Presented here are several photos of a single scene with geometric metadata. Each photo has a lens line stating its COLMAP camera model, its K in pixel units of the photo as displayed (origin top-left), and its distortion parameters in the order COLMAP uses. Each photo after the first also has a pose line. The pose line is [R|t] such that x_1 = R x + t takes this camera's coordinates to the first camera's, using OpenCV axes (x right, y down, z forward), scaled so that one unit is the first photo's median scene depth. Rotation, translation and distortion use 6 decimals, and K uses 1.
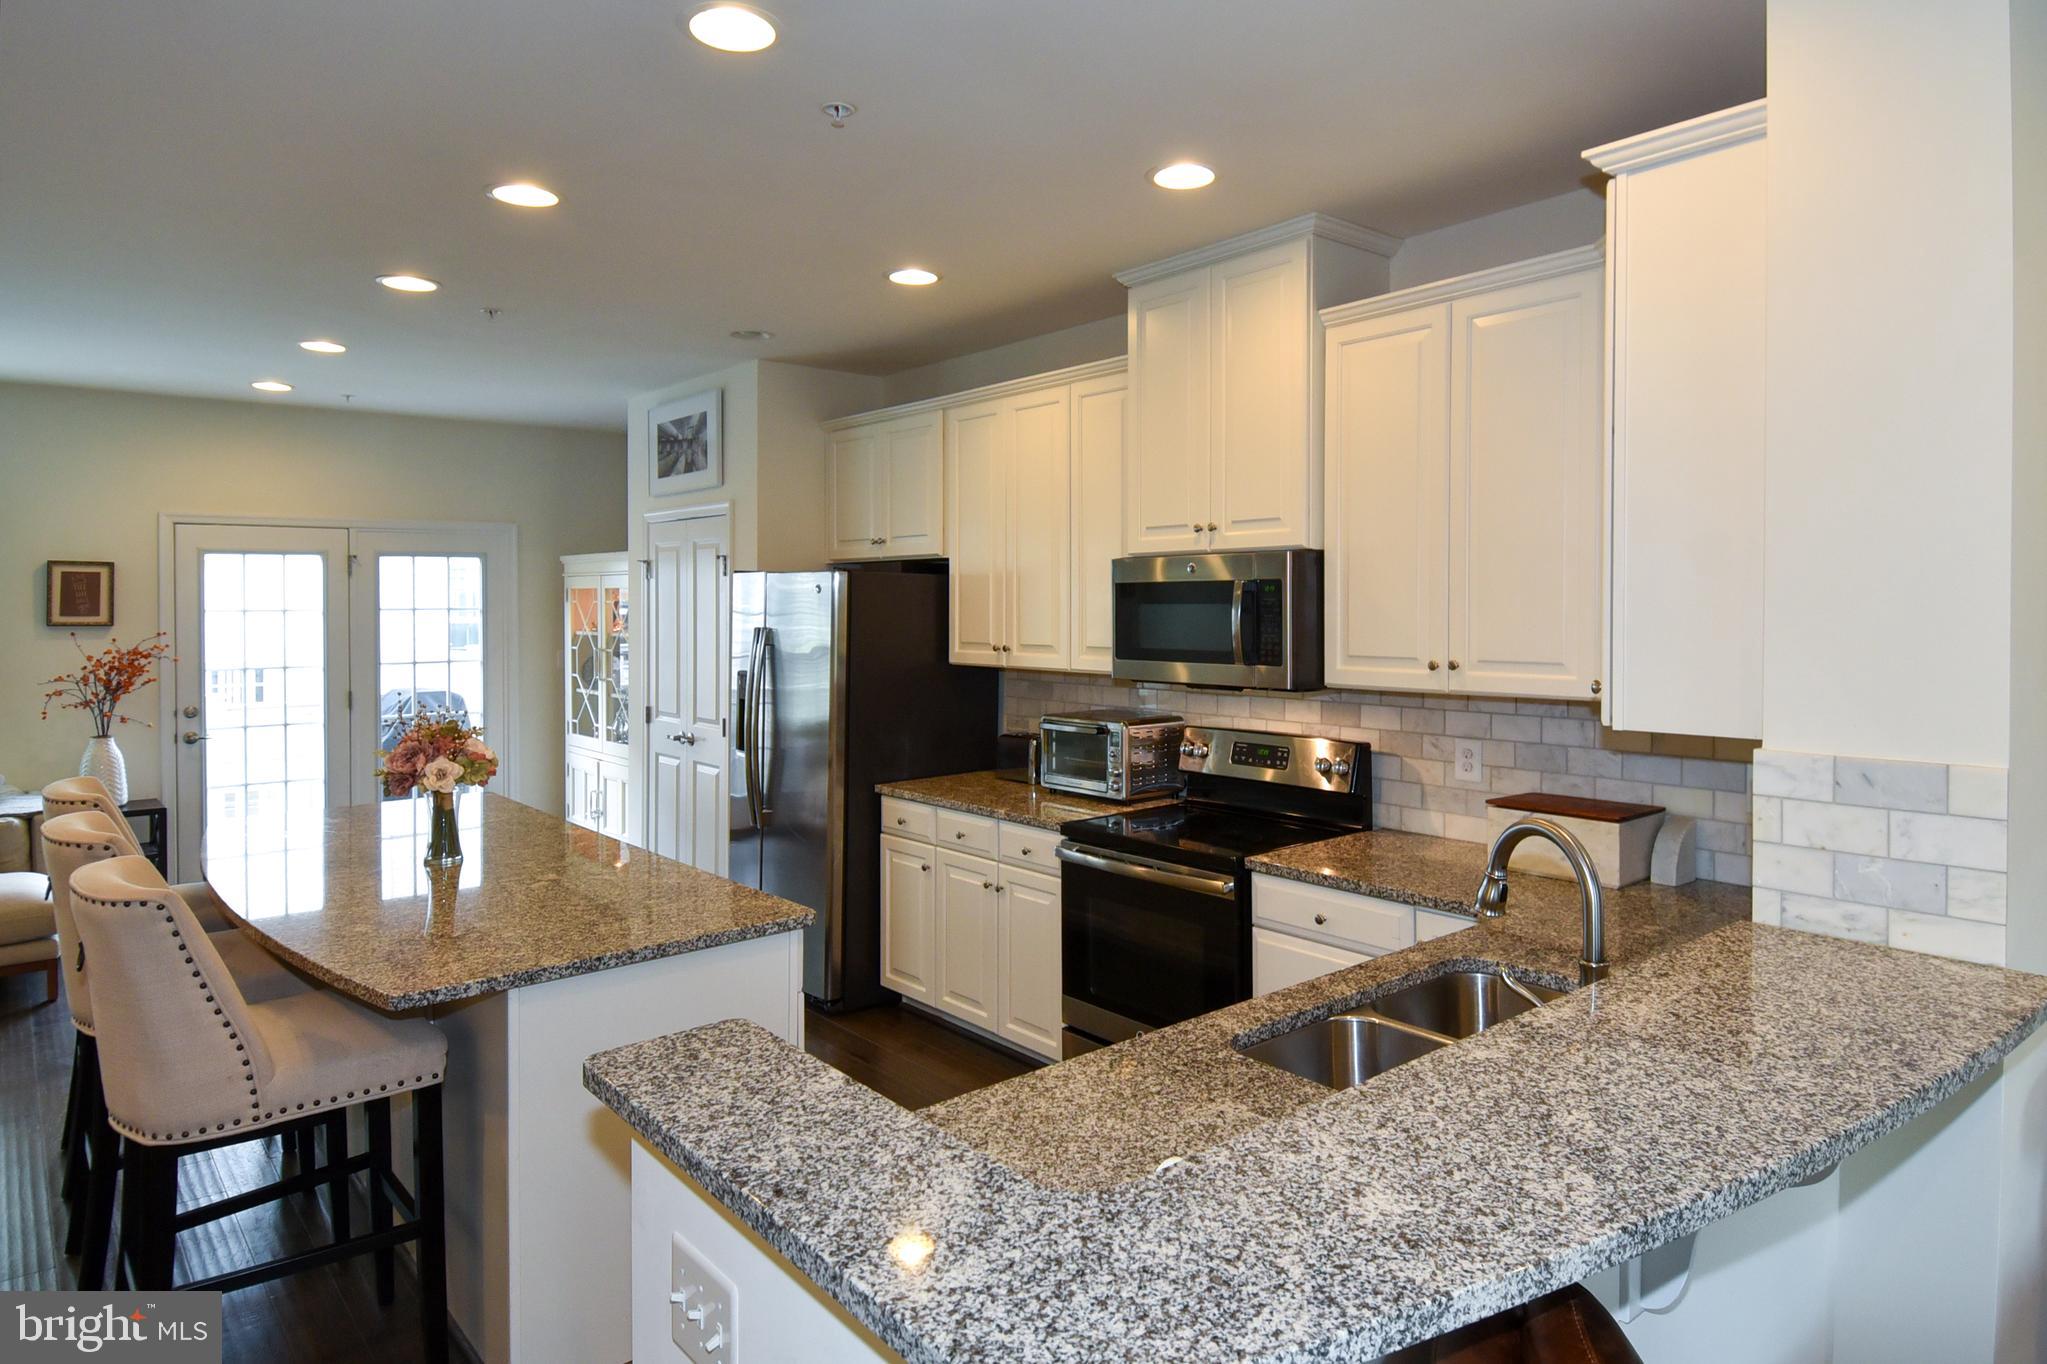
lens RADIAL K [[1230.0, 0, 1097.8], [0, 1230.0, 599.8], [0, 0, 1]] dist [0.043339, 0.003490]
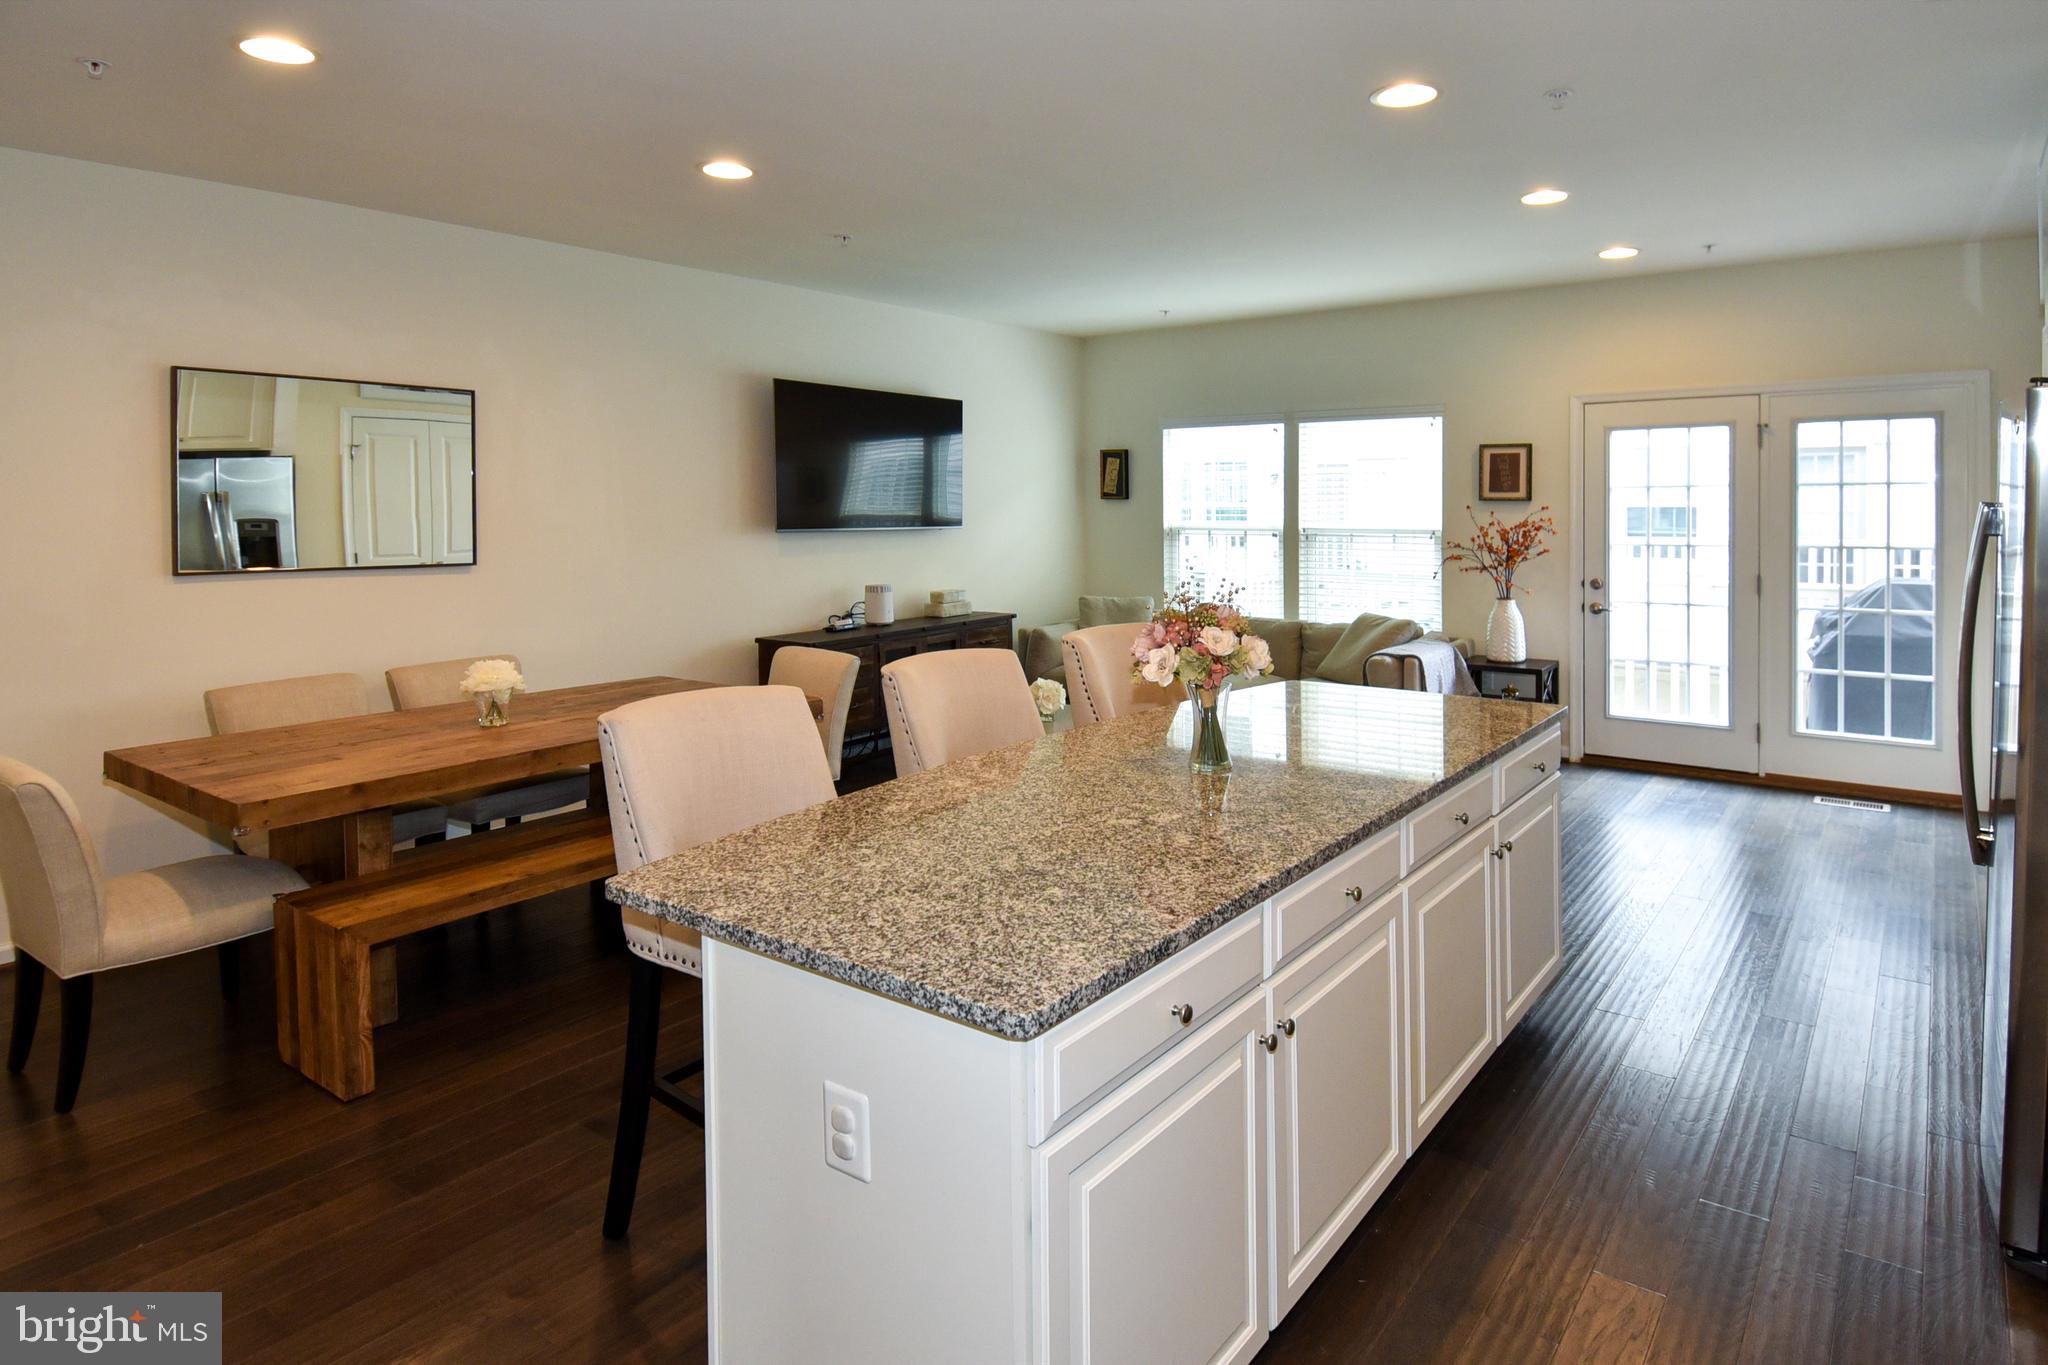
lens RADIAL K [[1100.8, 0, 1029.8], [0, 1100.8, 540.1], [0, 0, 1]] dist [0.037445, -0.030597]
pose [[0.205637, 0.033371, -0.978059, 0.121617], [0.015560, 0.999181, 0.037363, 0.015867], [0.978505, -0.022902, 0.204949, 0.501397]]
